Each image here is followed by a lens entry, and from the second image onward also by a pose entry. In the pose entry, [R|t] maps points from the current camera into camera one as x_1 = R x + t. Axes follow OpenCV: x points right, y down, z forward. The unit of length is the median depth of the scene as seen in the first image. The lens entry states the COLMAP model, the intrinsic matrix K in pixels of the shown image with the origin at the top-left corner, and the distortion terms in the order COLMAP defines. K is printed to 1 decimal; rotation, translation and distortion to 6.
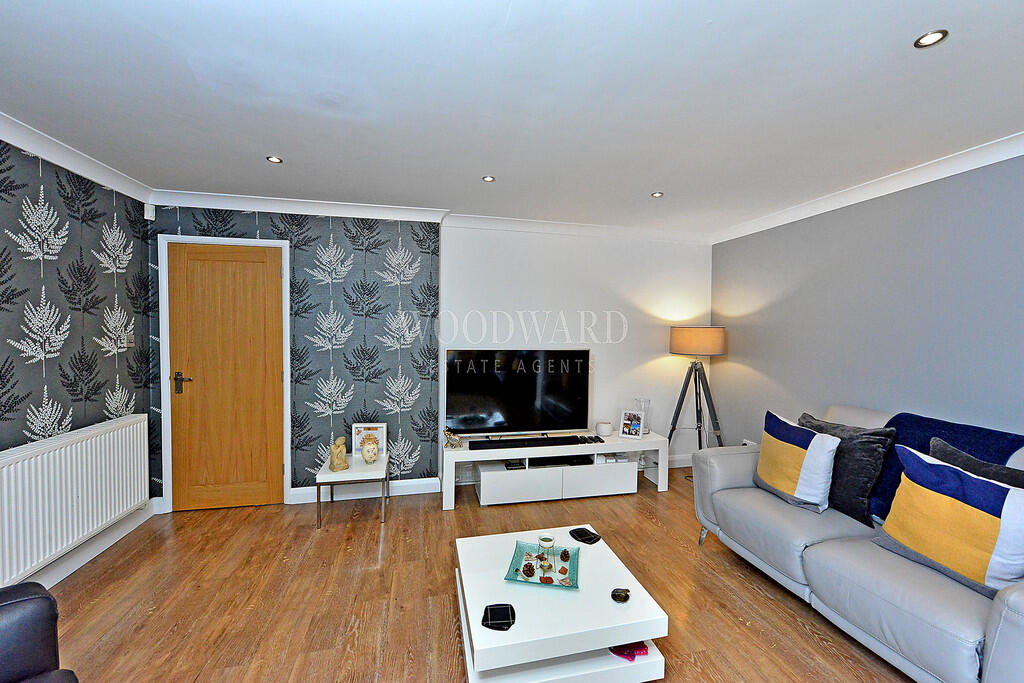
lens RADIAL K [[403.7, 0, 512.2], [0, 403.7, 340.5], [0, 0, 1]] dist [-0.000088, -0.002649]
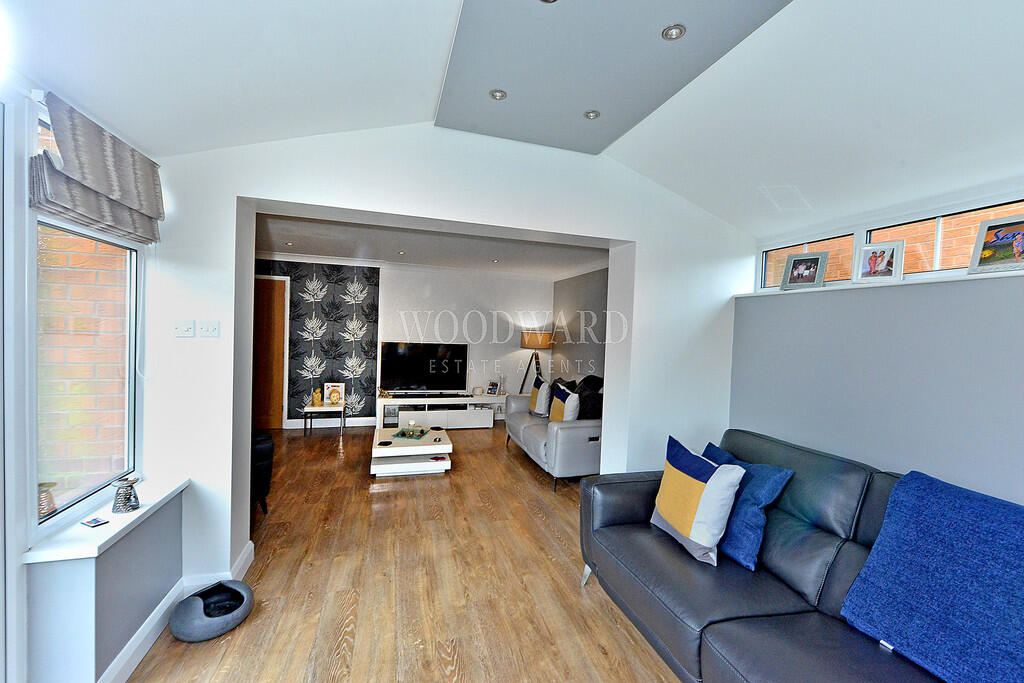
lens RADIAL K [[403.7, 0, 510.8], [0, 403.7, 340.9], [0, 0, 1]] dist [-0.000088, -0.002649]
pose [[0.997042, 0.025168, 0.072618, 0.267620], [-0.025505, 0.999668, 0.003709, -0.001843], [-0.072500, -0.005551, 0.997353, -0.774883]]
